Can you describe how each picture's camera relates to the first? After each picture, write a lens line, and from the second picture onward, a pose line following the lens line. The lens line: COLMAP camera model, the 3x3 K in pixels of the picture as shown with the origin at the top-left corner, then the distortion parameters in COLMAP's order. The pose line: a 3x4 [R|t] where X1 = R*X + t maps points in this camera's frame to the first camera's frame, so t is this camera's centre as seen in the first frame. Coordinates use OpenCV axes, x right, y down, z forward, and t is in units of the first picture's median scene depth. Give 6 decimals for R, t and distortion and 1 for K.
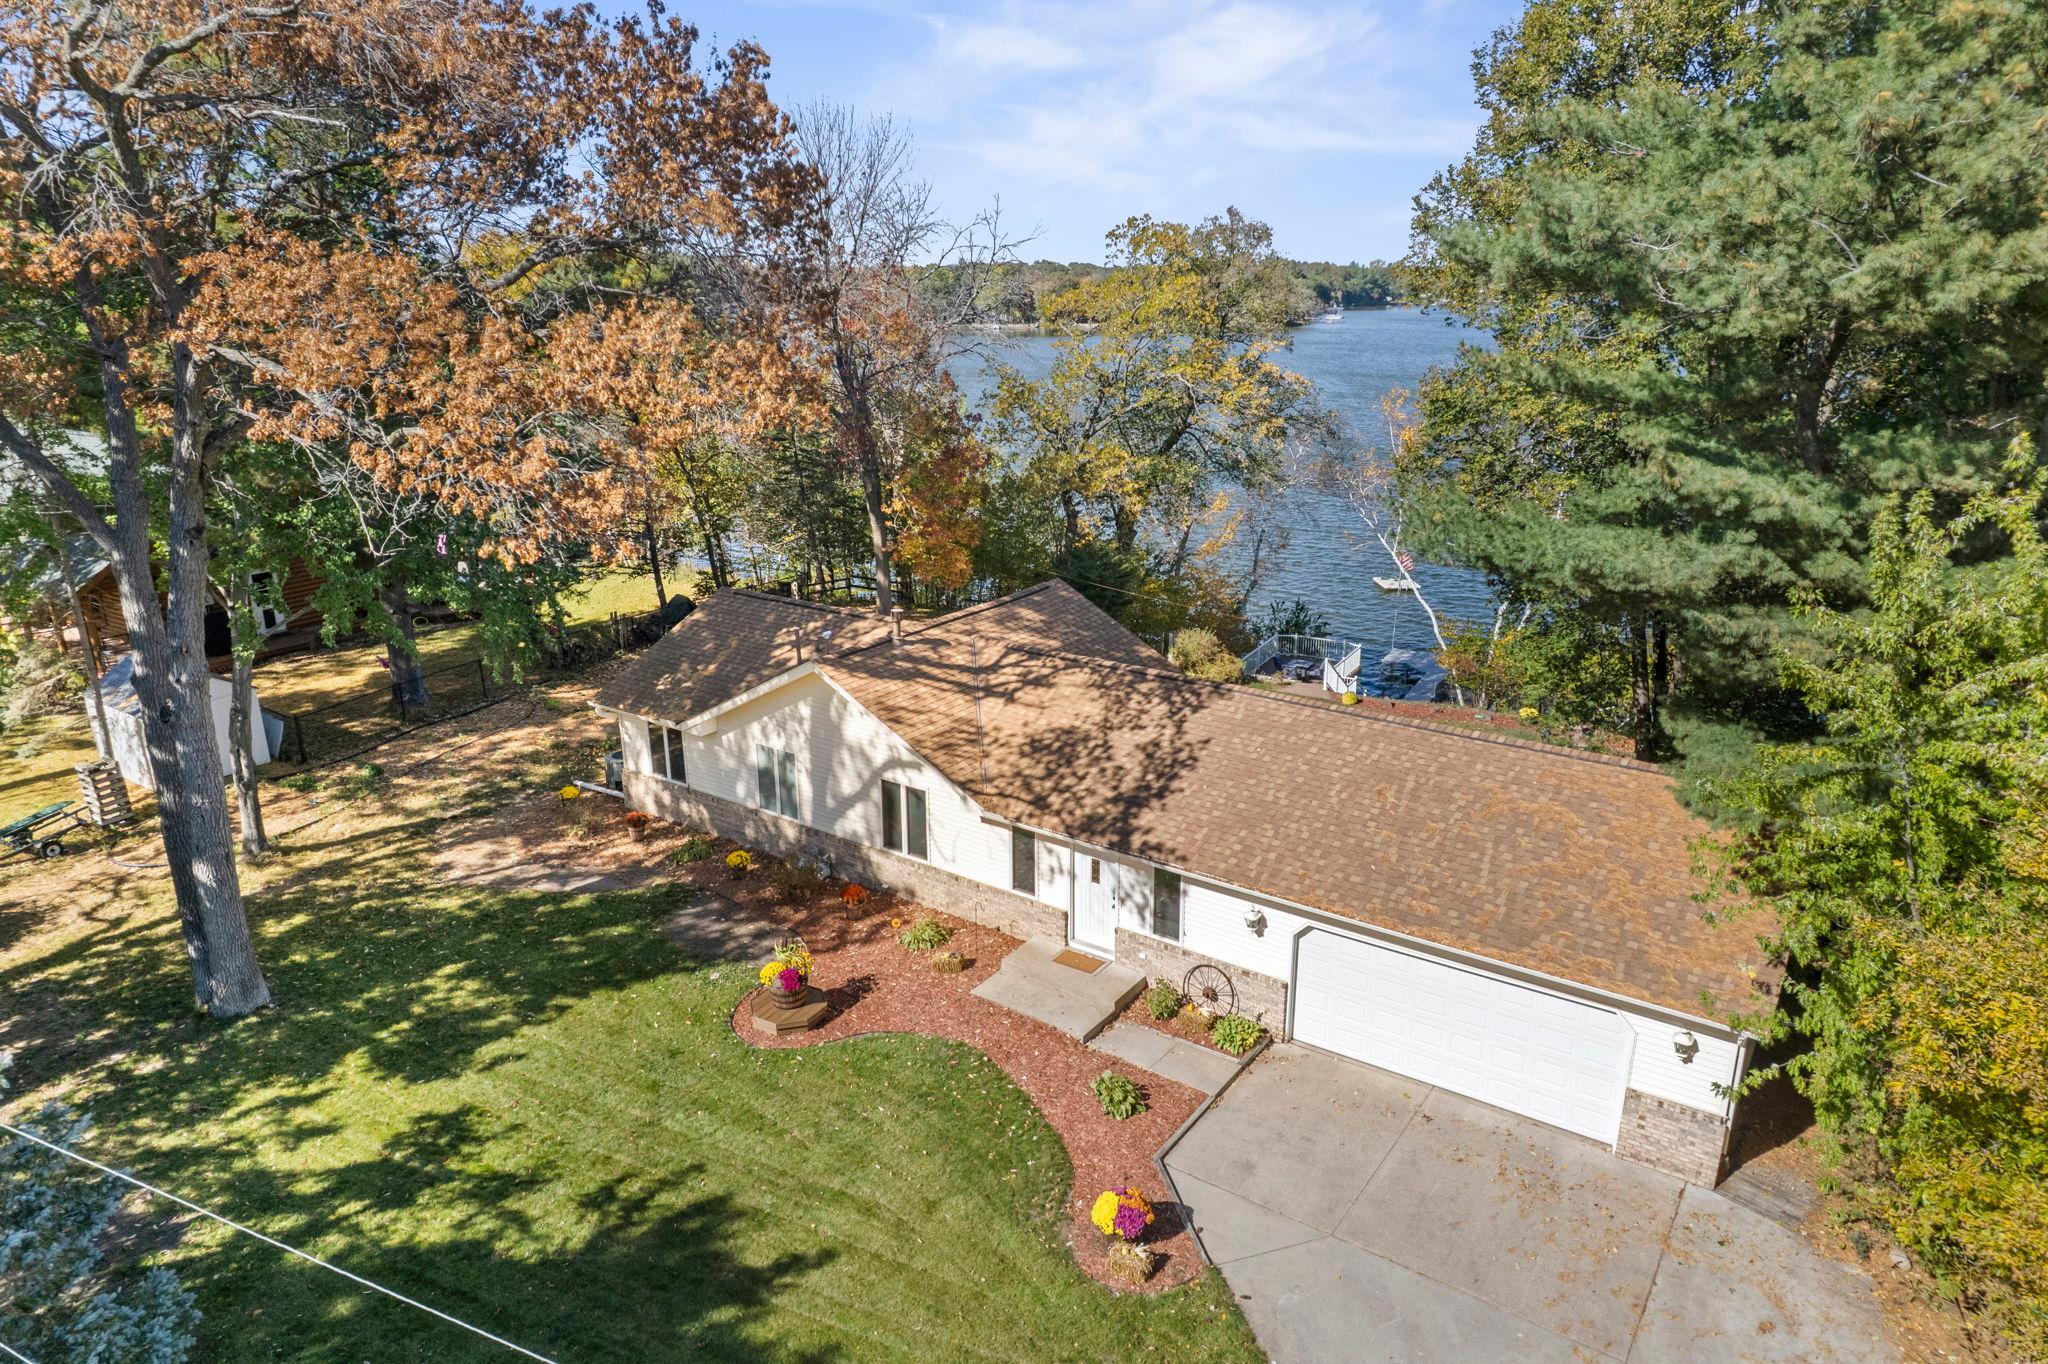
lens RADIAL K [[1314.5, 0, 1020.1], [0, 1314.5, 674.8], [0, 0, 1]] dist [-0.047071, -0.001328]
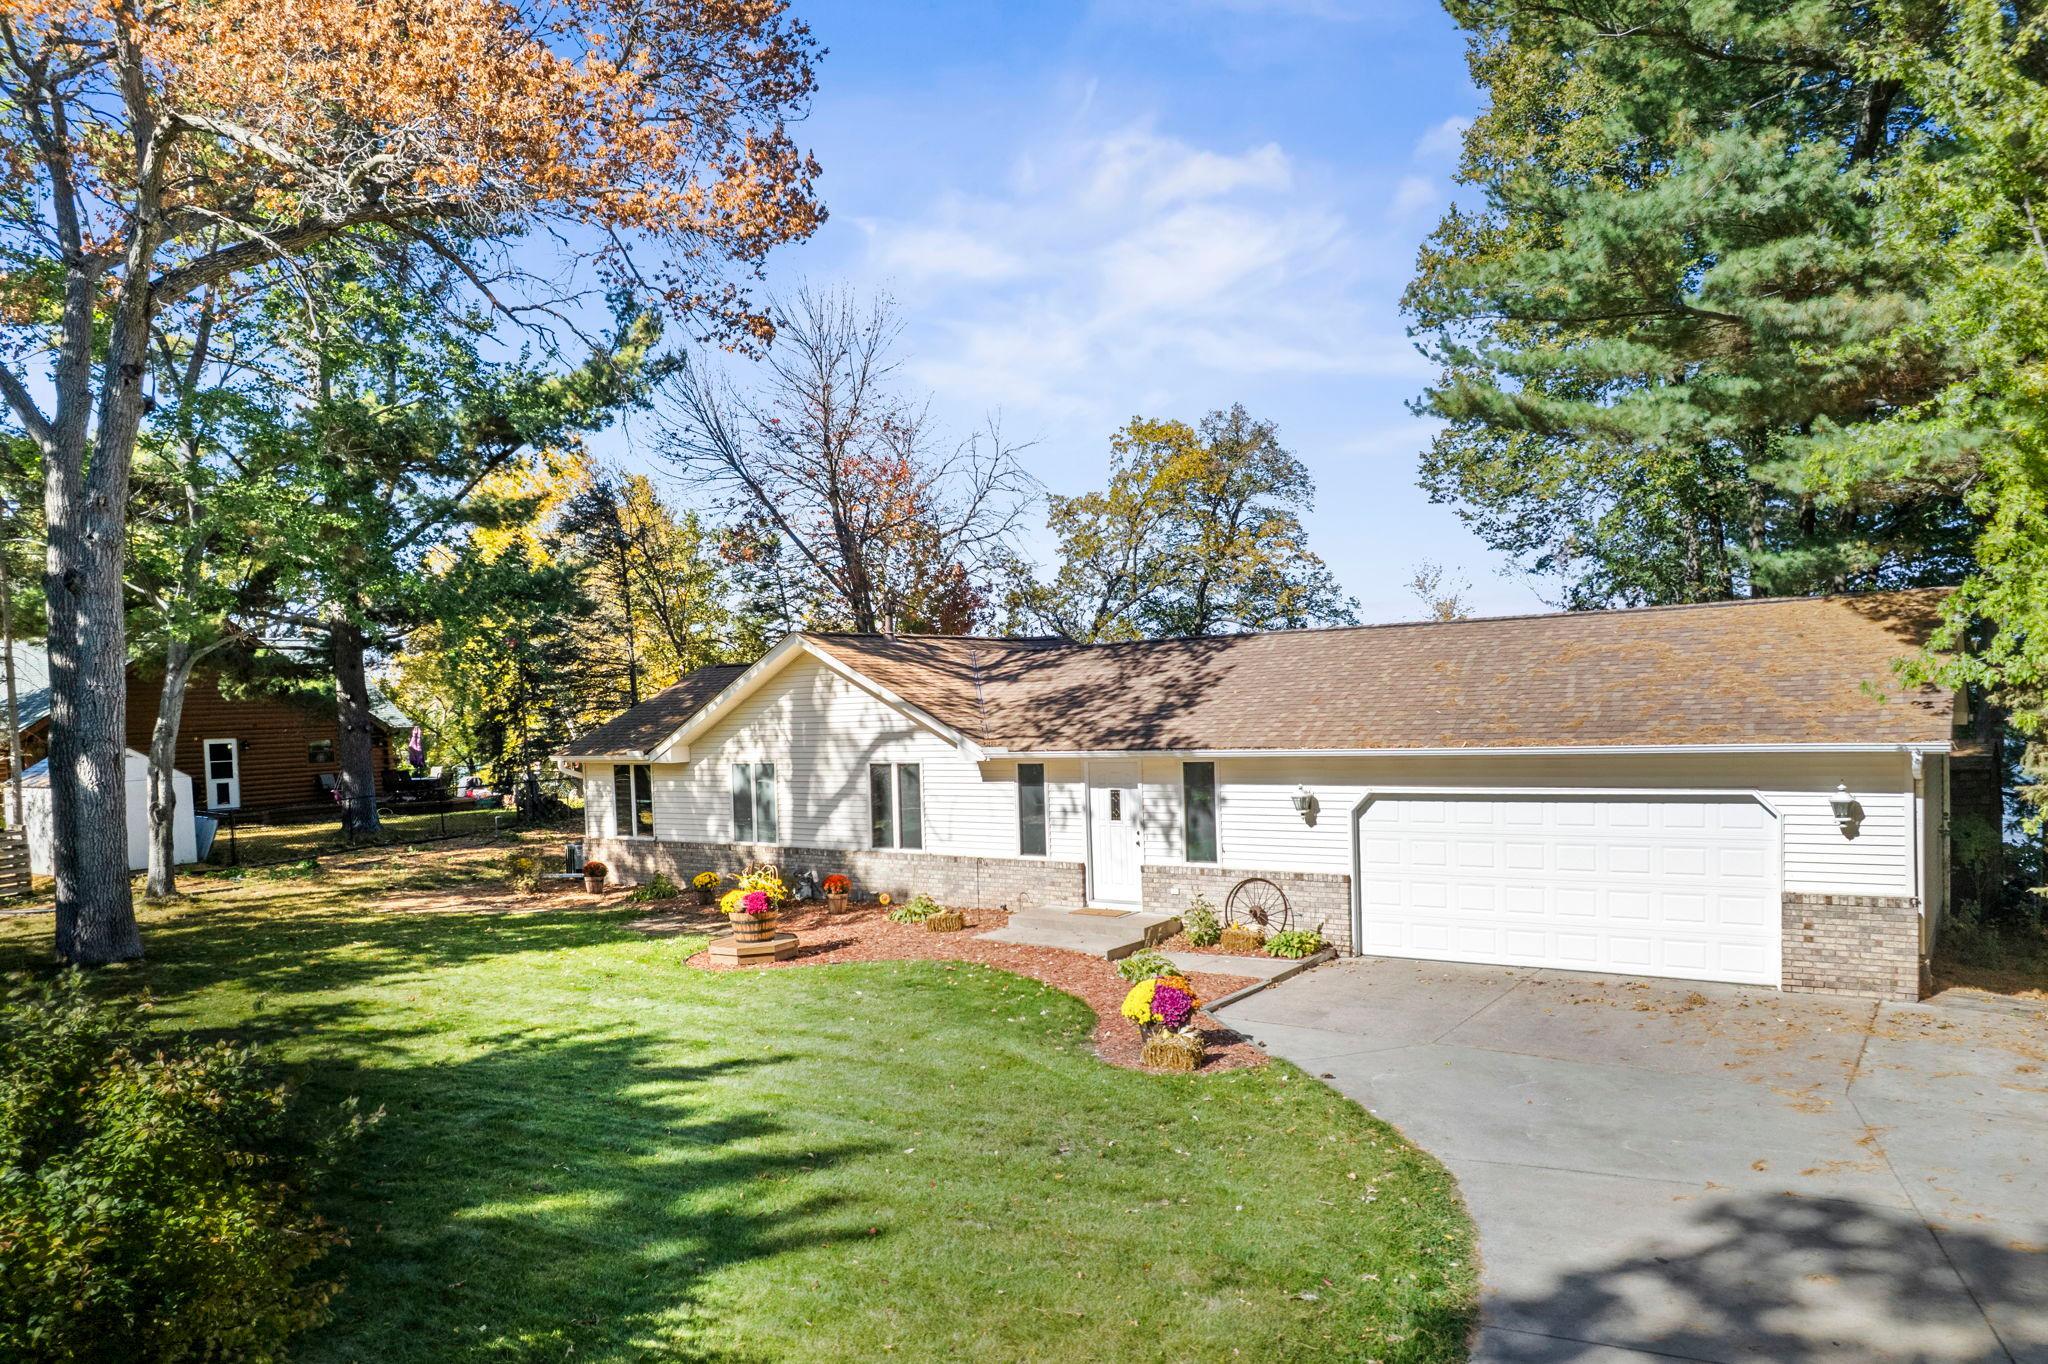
lens RADIAL K [[1368.5, 0, 1007.6], [0, 1368.5, 755.8], [0, 0, 1]] dist [-0.048442, 0.007413]
pose [[0.999594, -0.023292, -0.016408, 0.002420], [0.018179, 0.964845, -0.262190, 0.330647], [0.021939, 0.261785, 0.964877, 0.118073]]
